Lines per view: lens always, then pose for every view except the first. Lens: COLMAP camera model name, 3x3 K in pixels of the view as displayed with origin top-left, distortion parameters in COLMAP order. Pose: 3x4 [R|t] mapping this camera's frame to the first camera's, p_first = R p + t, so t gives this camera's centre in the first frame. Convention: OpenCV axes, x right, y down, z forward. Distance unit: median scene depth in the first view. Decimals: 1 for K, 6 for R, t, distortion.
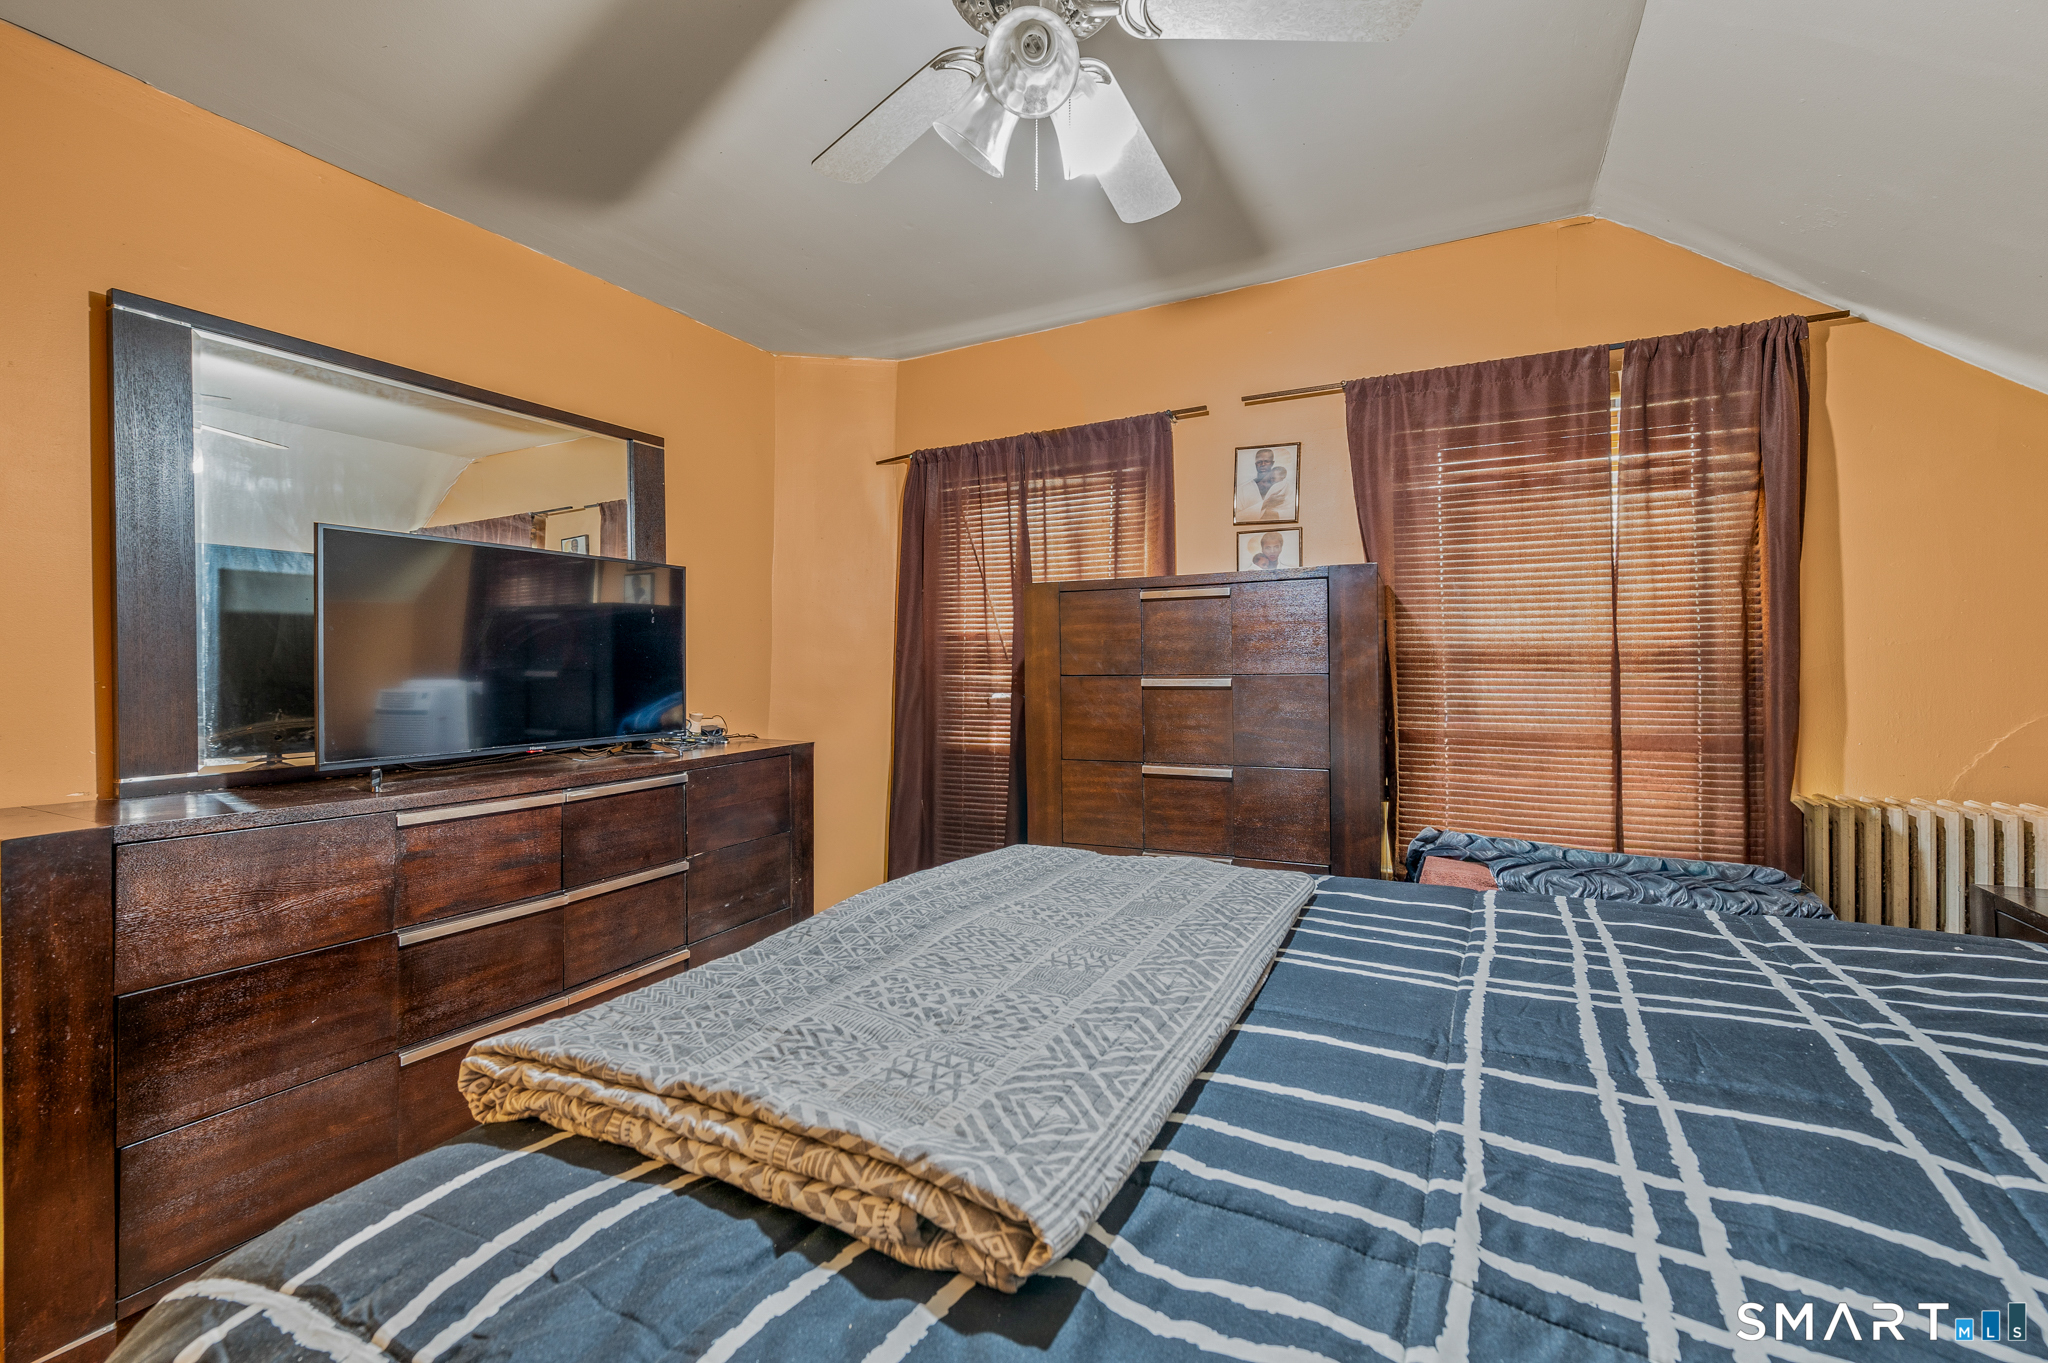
lens RADIAL K [[816.2, 0, 1028.5], [0, 816.2, 666.5], [0, 0, 1]] dist [-0.002598, 0.001021]
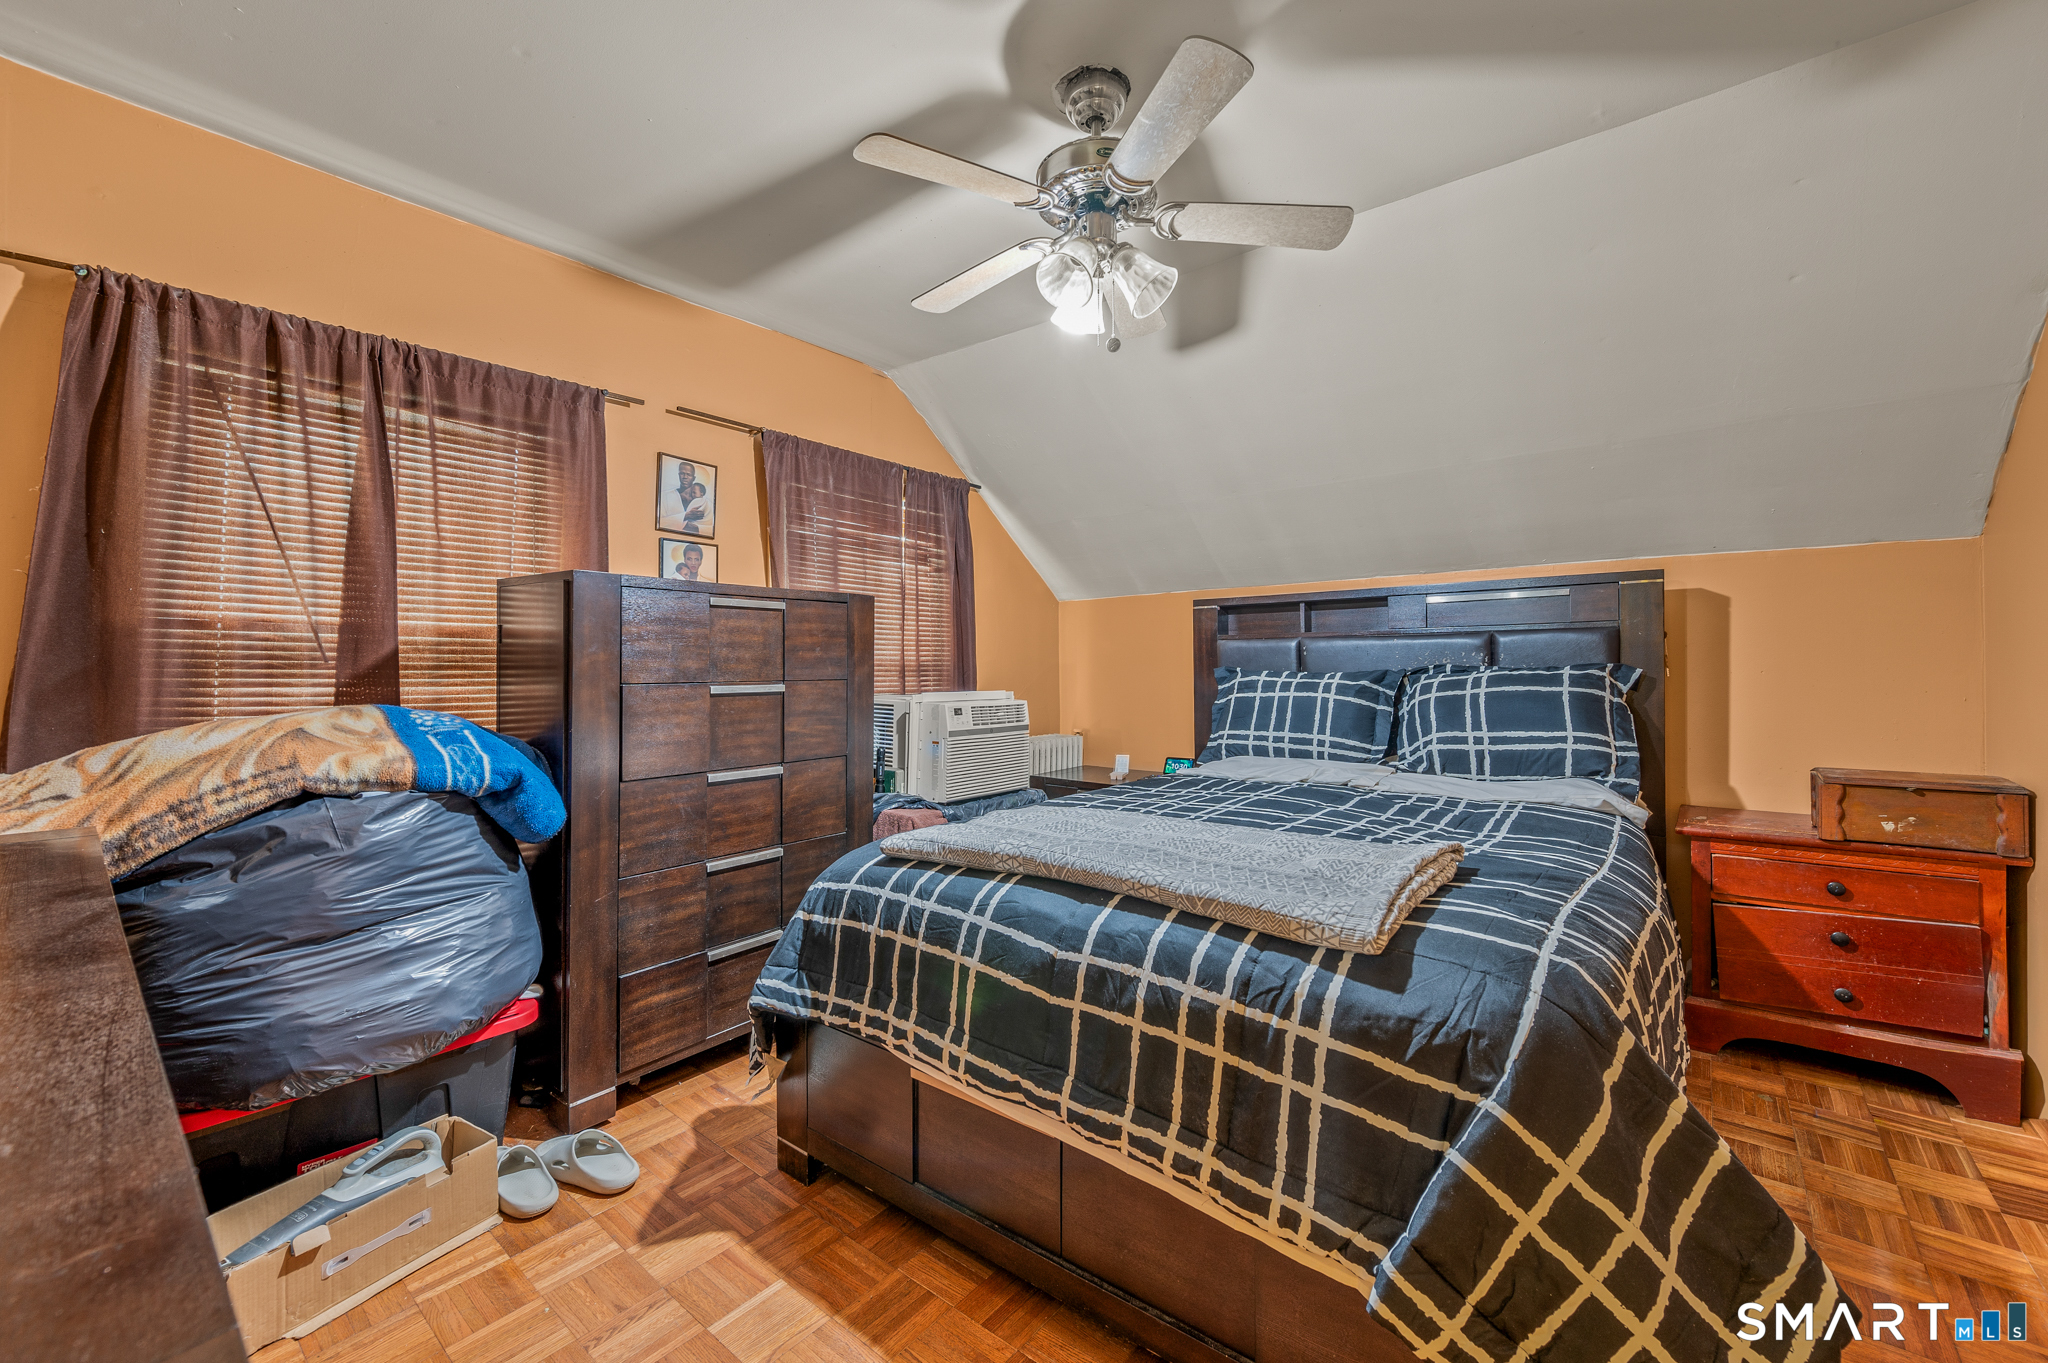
lens RADIAL K [[816.2, 0, 1026.5], [0, 816.2, 679.4], [0, 0, 1]] dist [-0.002598, 0.001021]
pose [[0.223083, -0.010278, 0.974745, -0.697792], [-0.000845, 0.999942, 0.010737, -0.003832], [-0.974799, -0.003219, 0.223061, 0.392367]]
